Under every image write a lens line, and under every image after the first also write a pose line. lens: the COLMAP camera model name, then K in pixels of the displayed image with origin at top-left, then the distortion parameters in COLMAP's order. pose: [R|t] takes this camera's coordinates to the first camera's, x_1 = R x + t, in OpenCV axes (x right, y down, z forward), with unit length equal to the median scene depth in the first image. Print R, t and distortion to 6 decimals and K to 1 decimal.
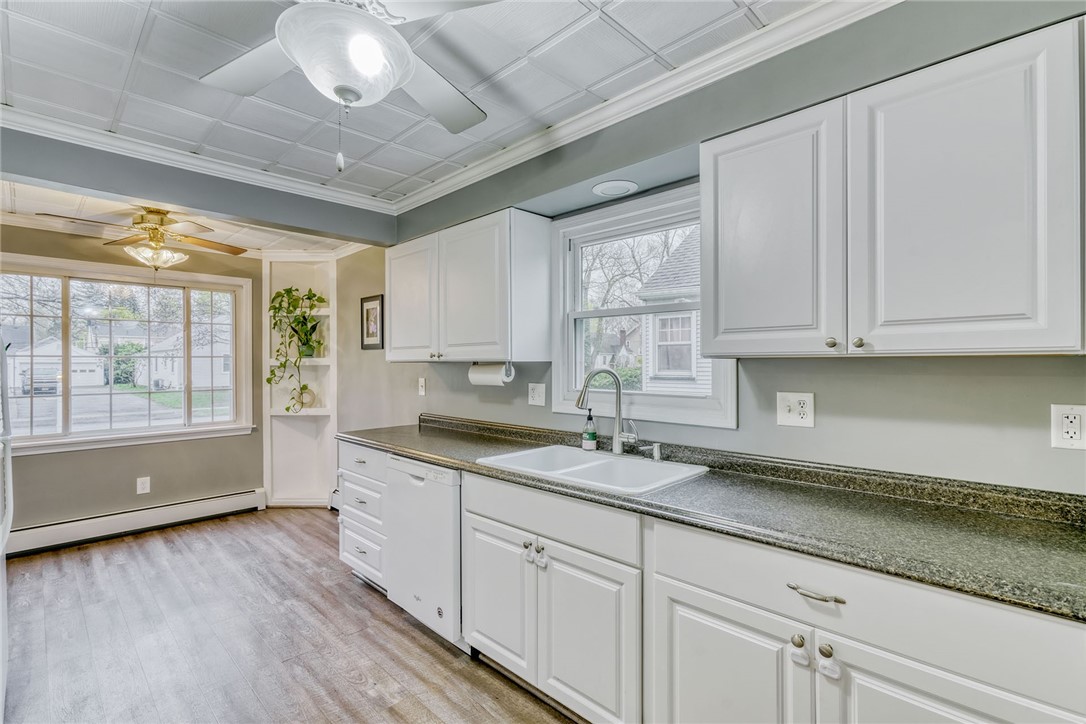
lens RADIAL K [[491.3, 0, 539.1], [0, 491.3, 364.0], [0, 0, 1]] dist [0.001881, 0.002574]
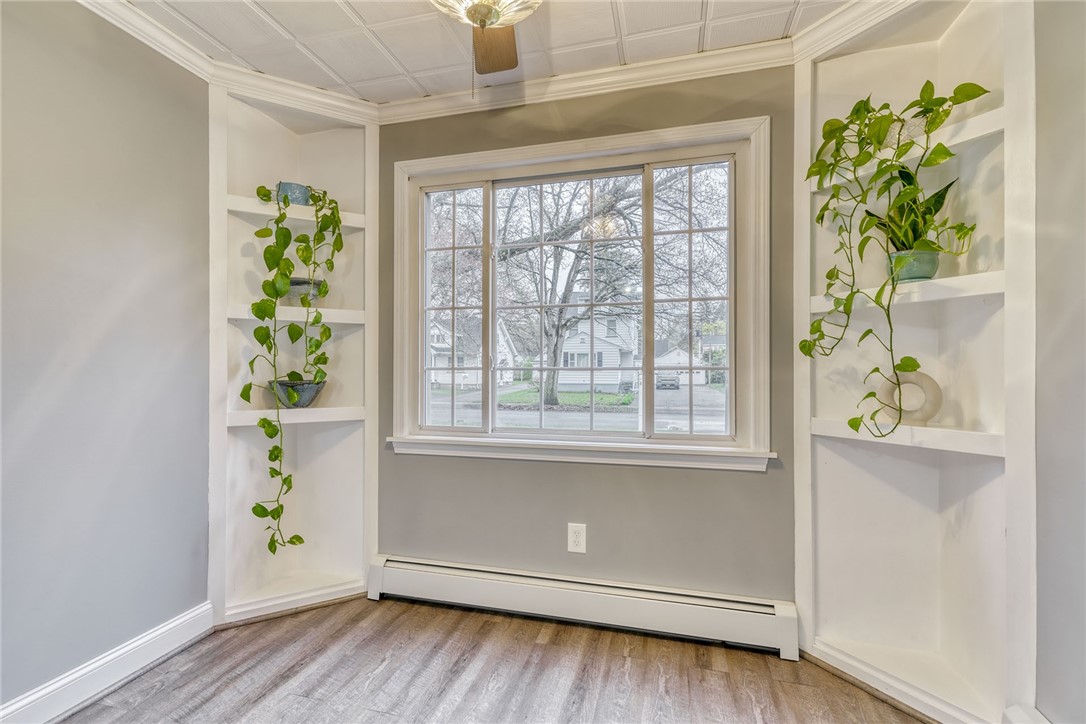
lens RADIAL K [[491.3, 0, 539.6], [0, 491.3, 367.0], [0, 0, 1]] dist [0.001881, 0.002574]
pose [[0.490694, 0.000781, -0.871332, -0.302399], [-0.004285, 0.999990, -0.001516, 0.050296], [0.871322, 0.004477, 0.490692, 0.604995]]
